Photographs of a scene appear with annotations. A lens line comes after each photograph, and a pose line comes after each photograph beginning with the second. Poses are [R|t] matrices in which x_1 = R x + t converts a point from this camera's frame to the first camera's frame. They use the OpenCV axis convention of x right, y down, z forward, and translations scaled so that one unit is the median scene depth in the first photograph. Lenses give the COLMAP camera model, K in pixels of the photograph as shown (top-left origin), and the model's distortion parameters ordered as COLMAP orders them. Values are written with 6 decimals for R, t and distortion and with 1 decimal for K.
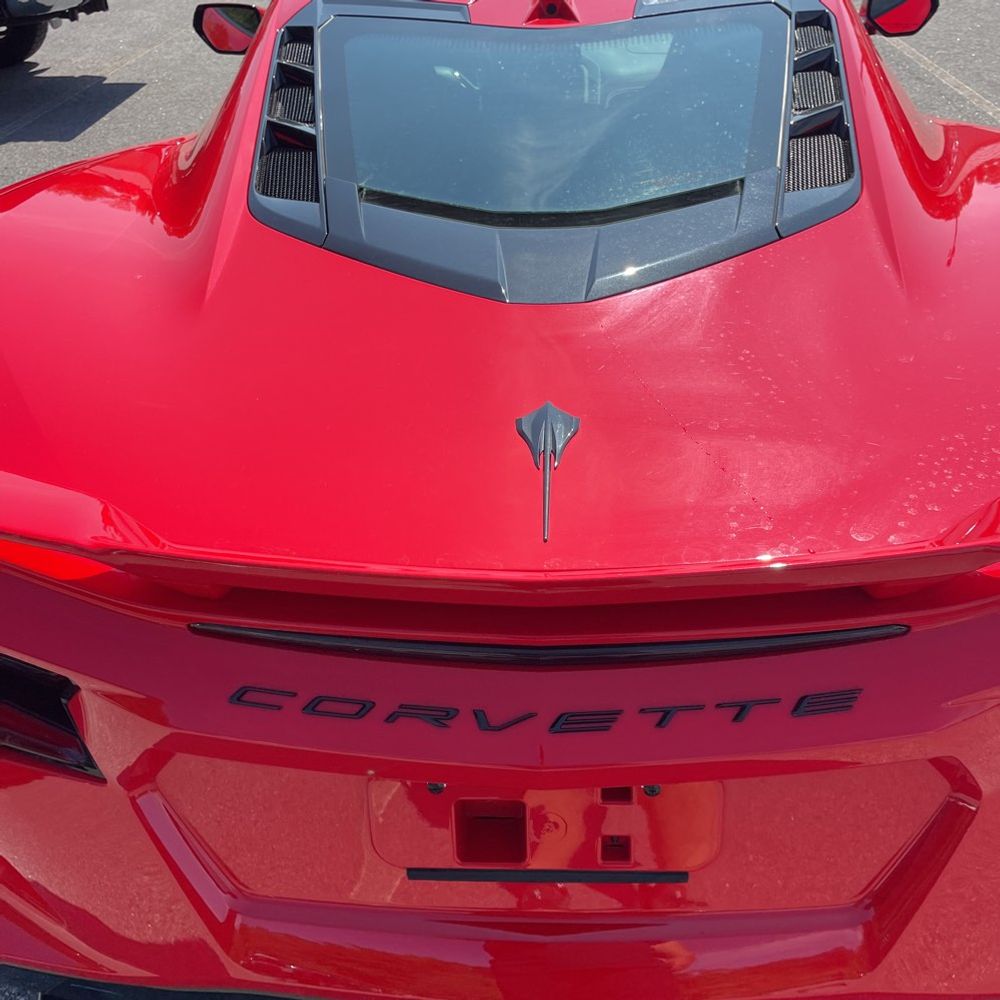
lens RADIAL K [[1011.8, 0, 515.7], [0, 1011.8, 502.5], [0, 0, 1]] dist [0.074019, -0.118681]
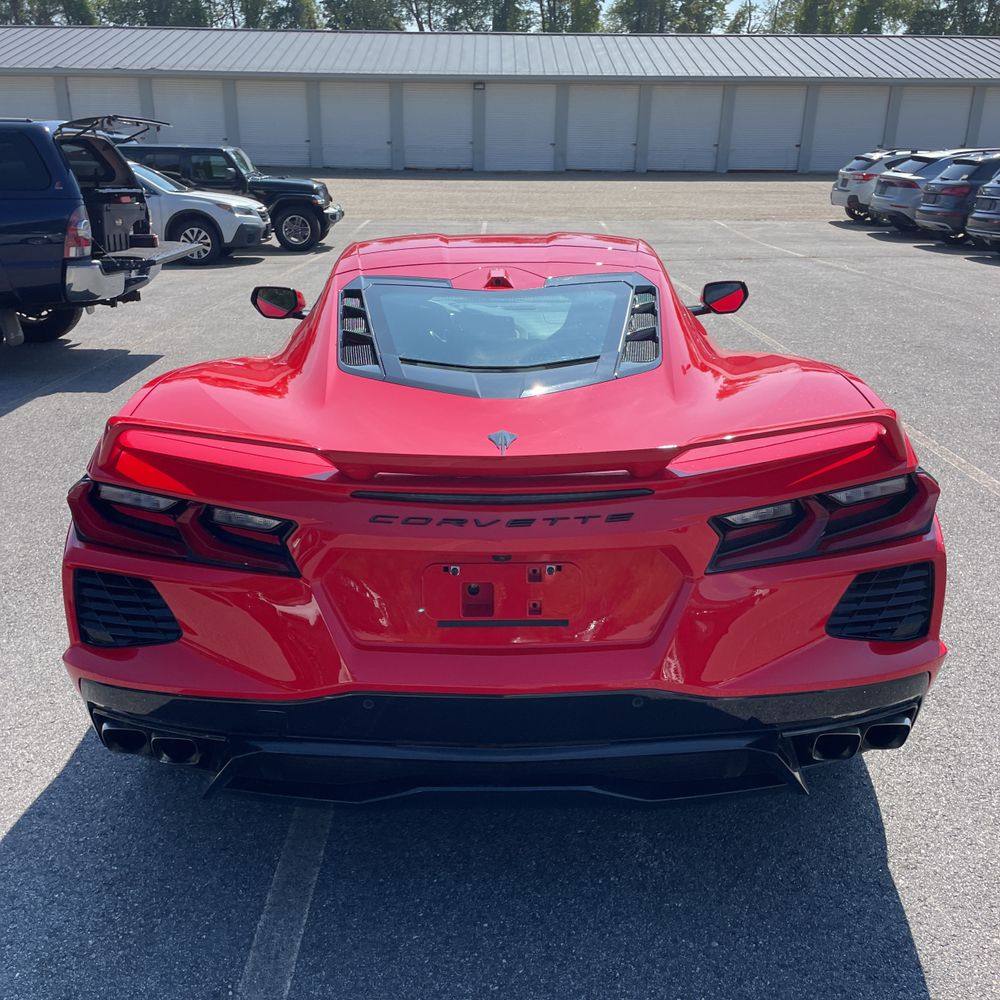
lens RADIAL K [[1030.8, 0, 498.4], [0, 1030.8, 487.1], [0, 0, 1]] dist [0.072291, -0.120631]
pose [[0.998949, 0.008454, 0.045050, -0.041808], [0.004865, 0.957734, -0.287613, 0.369139], [-0.045578, 0.287530, 0.956686, -0.604206]]
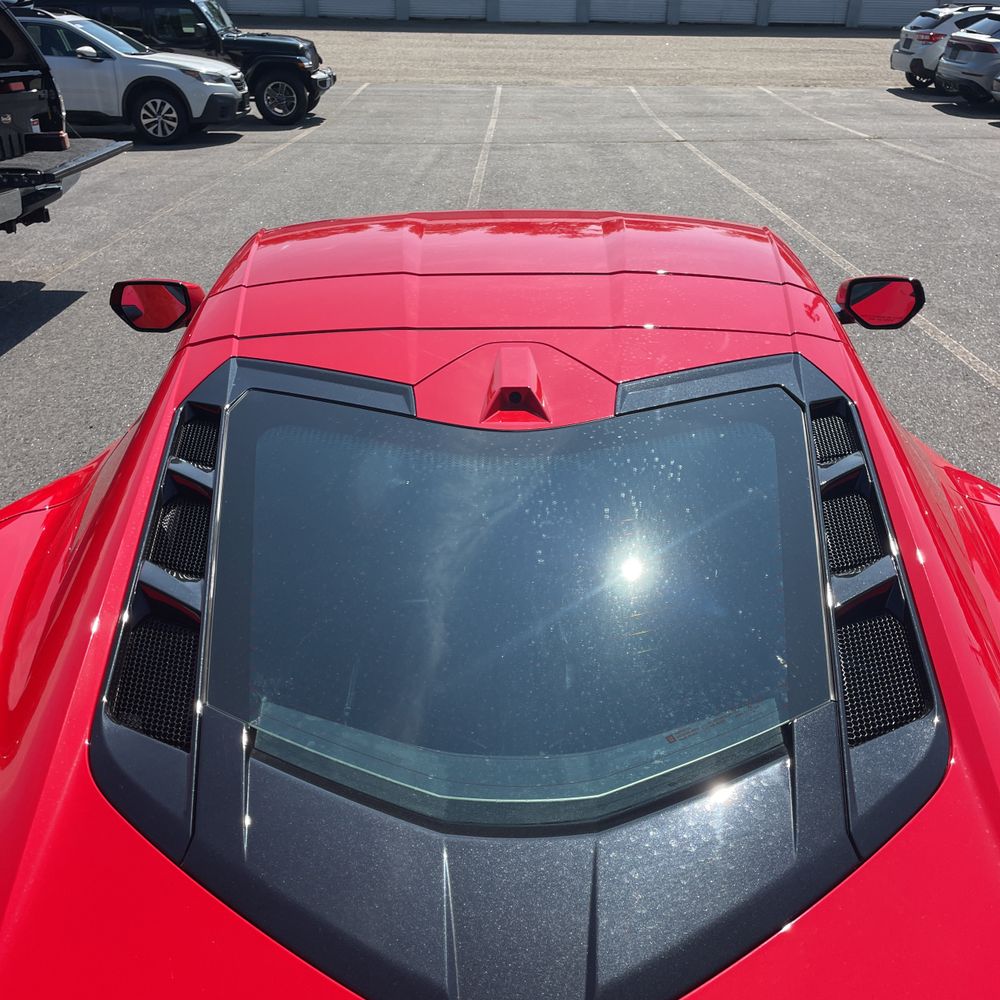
lens RADIAL K [[995.5, 0, 519.5], [0, 995.5, 499.5], [0, 0, 1]] dist [0.057657, -0.090820]
pose [[0.998589, 0.005173, 0.052844, -0.003358], [0.002048, 0.990748, -0.135697, -0.294598], [-0.053058, 0.135614, 0.989340, 0.224297]]
